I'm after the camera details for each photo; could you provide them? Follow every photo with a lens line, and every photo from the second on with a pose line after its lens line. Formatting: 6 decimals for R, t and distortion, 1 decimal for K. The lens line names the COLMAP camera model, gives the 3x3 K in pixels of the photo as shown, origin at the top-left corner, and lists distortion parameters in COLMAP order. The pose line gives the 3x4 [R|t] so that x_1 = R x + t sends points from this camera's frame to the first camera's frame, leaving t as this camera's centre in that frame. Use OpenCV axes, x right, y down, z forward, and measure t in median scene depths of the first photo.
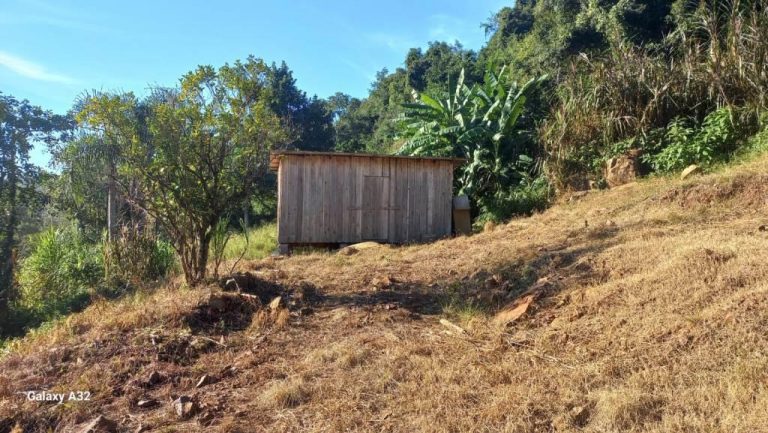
lens RADIAL K [[556.1, 0, 388.7], [0, 556.1, 218.0], [0, 0, 1]] dist [0.051261, -0.026818]
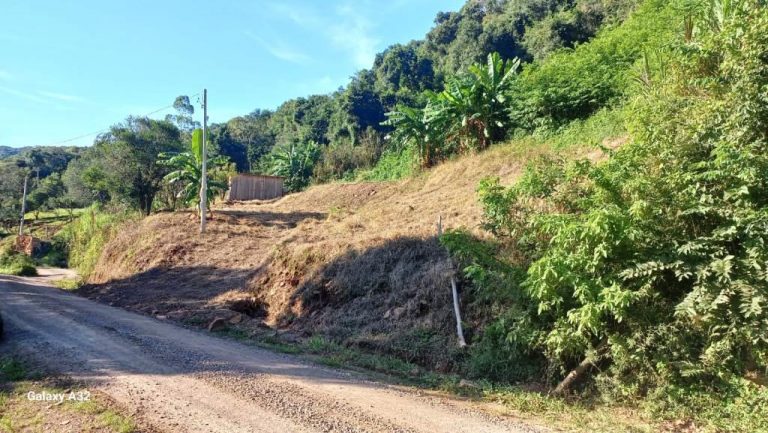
lens RADIAL K [[556.1, 0, 390.8], [0, 556.1, 214.3], [0, 0, 1]] dist [0.051261, -0.026818]
pose [[0.986001, 0.044310, 0.160746, 0.180718], [-0.045714, 0.998942, 0.005044, 0.059380], [-0.160352, -0.012322, 0.986983, -1.982399]]
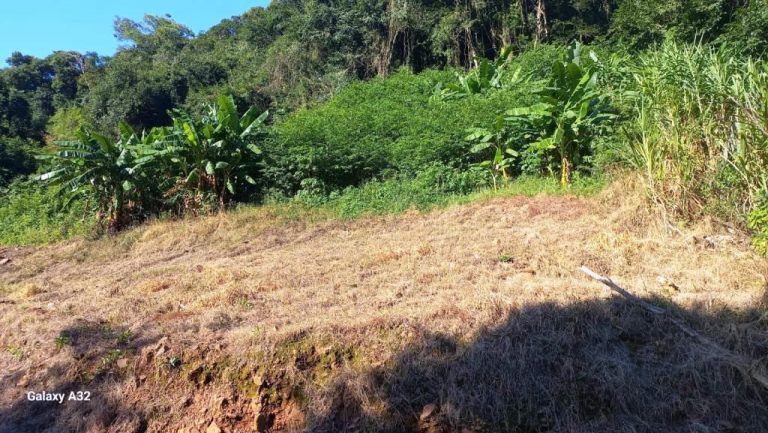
lens RADIAL K [[556.1, 0, 378.1], [0, 556.1, 209.8], [0, 0, 1]] dist [0.051261, -0.026818]
pose [[0.610279, 0.184077, 0.770503, -0.019028], [-0.039455, 0.978484, -0.202515, 0.099871], [-0.791204, 0.093190, 0.604411, -1.526875]]
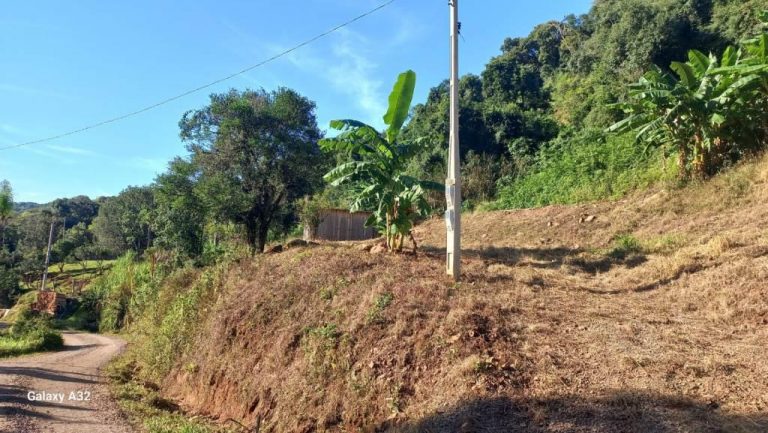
lens RADIAL K [[556.1, 0, 384.1], [0, 556.1, 209.6], [0, 0, 1]] dist [0.051261, -0.026818]
pose [[0.991694, 0.048617, 0.119075, -0.123418], [-0.037314, 0.994741, -0.095381, 0.105280], [-0.123086, 0.090145, 0.988293, -1.308757]]
